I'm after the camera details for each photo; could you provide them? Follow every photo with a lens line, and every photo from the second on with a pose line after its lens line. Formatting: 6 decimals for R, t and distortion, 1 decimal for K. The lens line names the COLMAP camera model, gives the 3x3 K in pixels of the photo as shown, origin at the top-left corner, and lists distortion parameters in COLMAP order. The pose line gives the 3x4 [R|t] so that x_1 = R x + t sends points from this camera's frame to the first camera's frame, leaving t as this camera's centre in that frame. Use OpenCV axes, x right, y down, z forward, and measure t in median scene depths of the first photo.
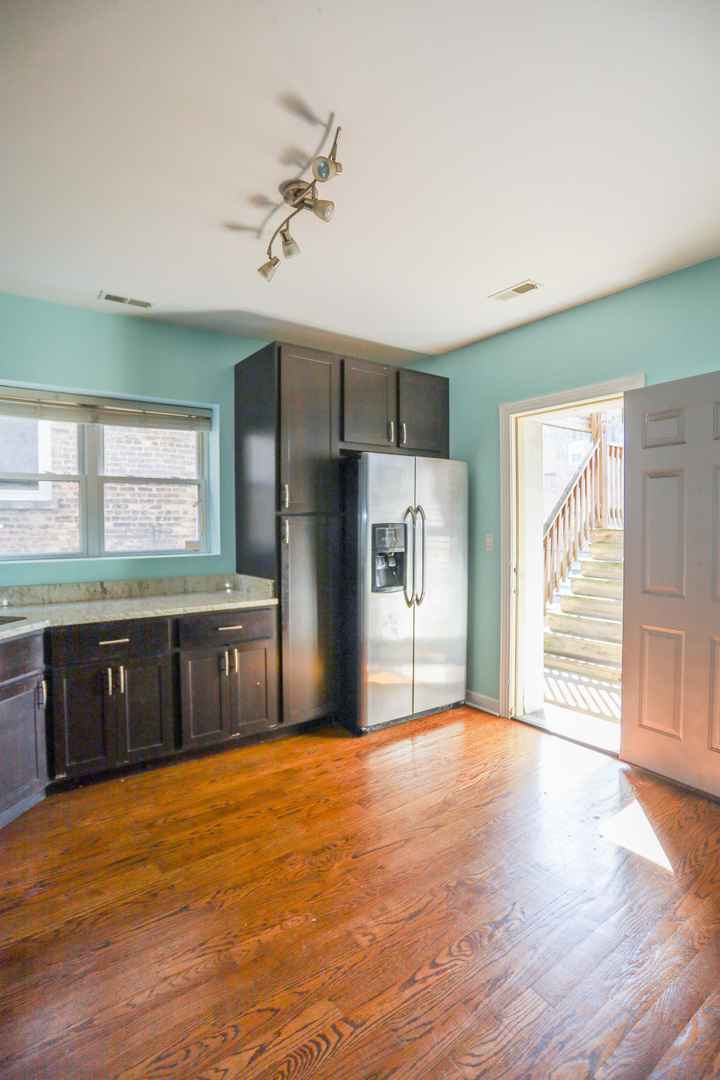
lens RADIAL K [[530.5, 0, 361.8], [0, 530.5, 531.3], [0, 0, 1]] dist [-0.059158, 0.016332]
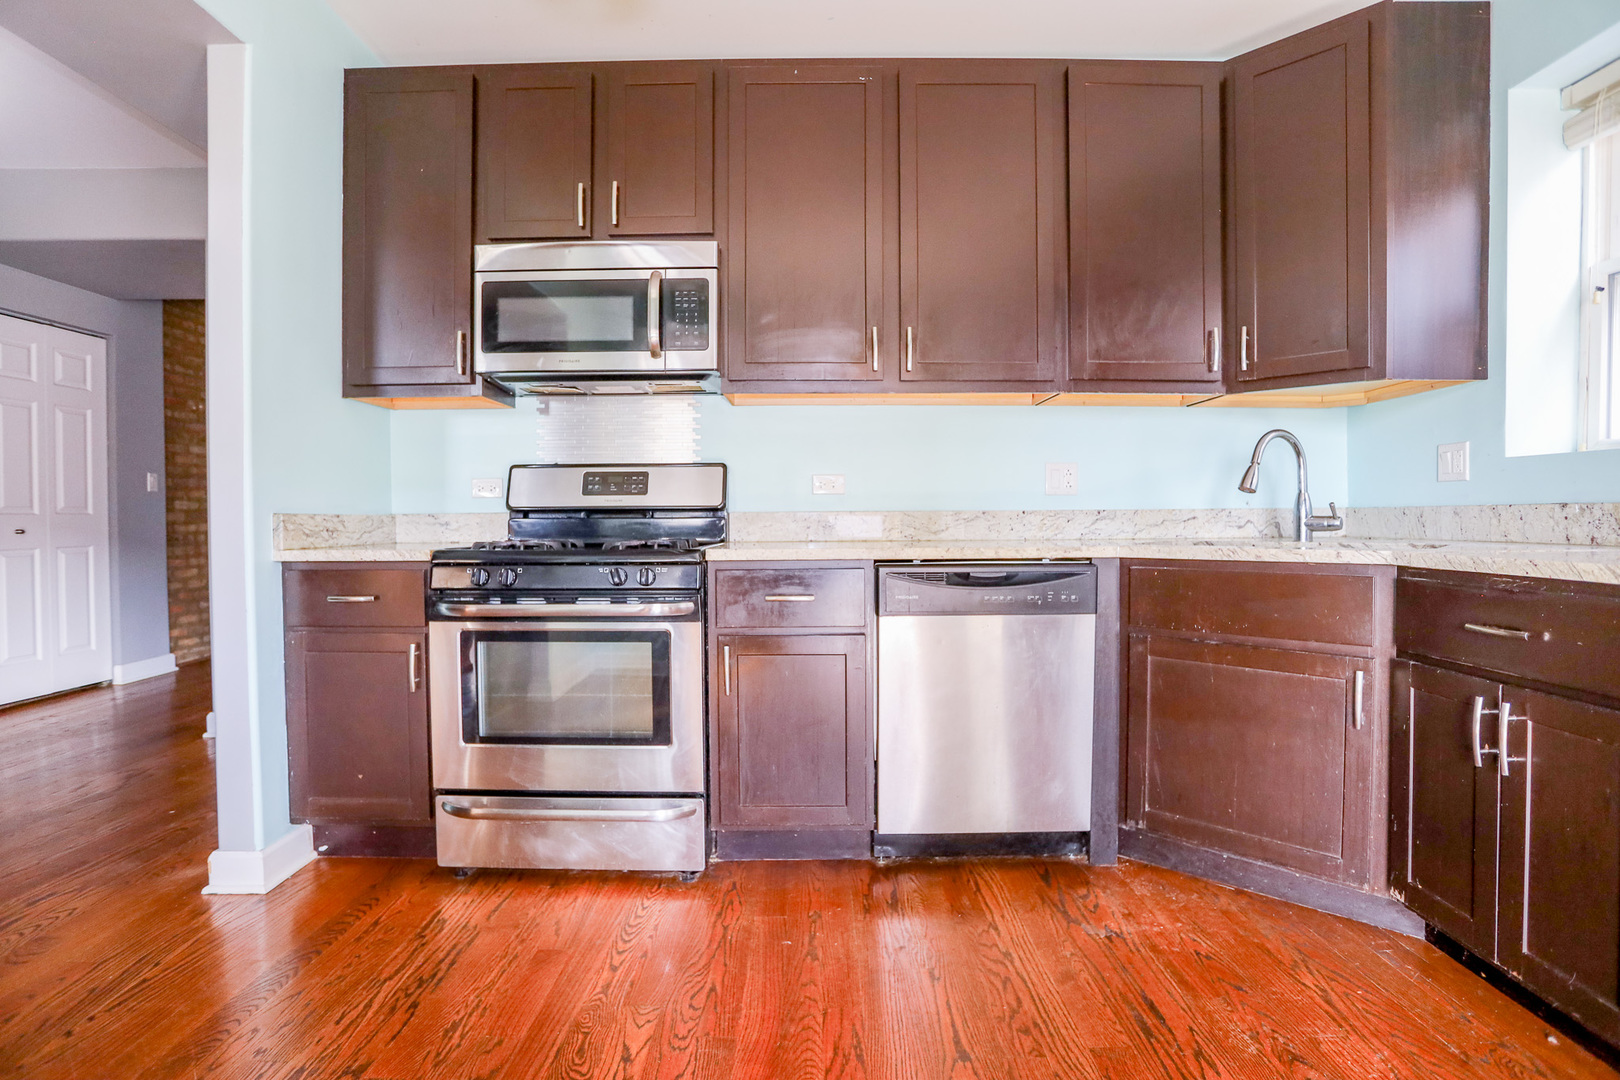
lens RADIAL K [[795.7, 0, 815.5], [0, 795.7, 537.2], [0, 0, 1]] dist [-0.059158, 0.016332]
pose [[-0.595739, 0.031323, -0.802567, 0.231899], [0.000649, 0.999258, 0.038517, 0.112572], [0.803178, 0.022425, -0.595317, 0.857592]]
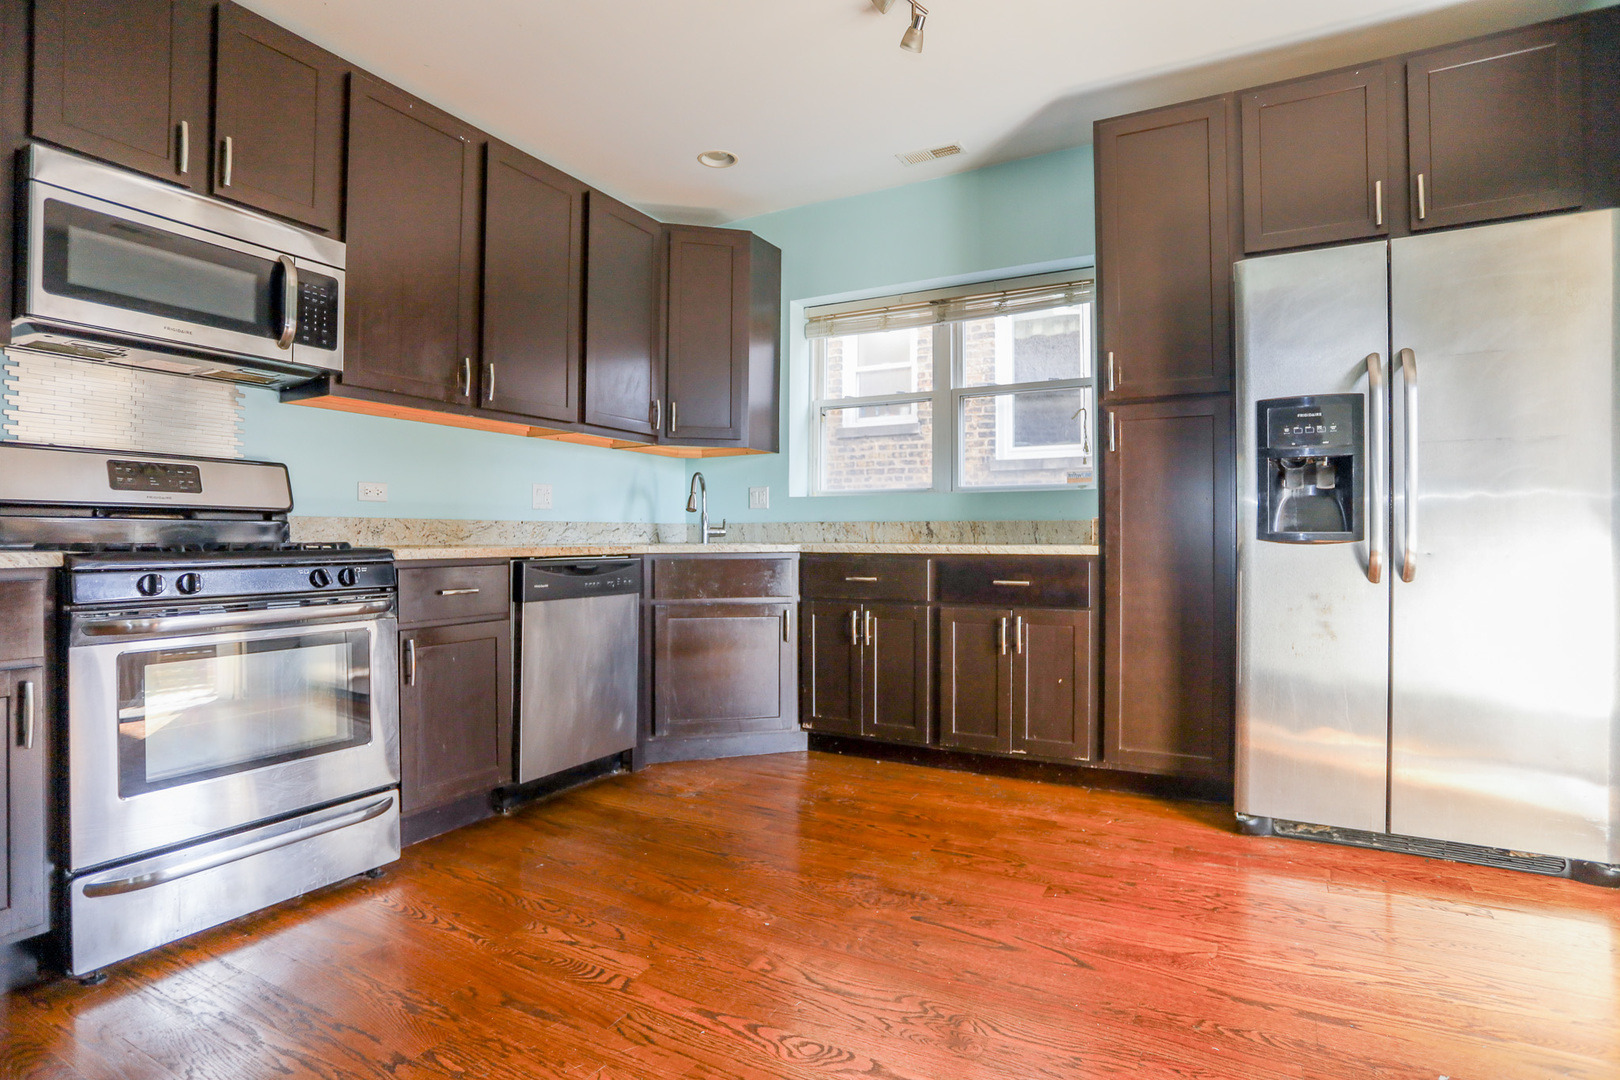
lens RADIAL K [[825.0, 0, 798.2], [0, 825.0, 536.8], [0, 0, 1]] dist [-0.062237, 0.004846]
pose [[0.414950, 0.005947, -0.909825, 0.591576], [-0.014268, 0.999898, 0.000029, 0.135101], [0.909732, 0.012970, 0.414993, 0.351427]]
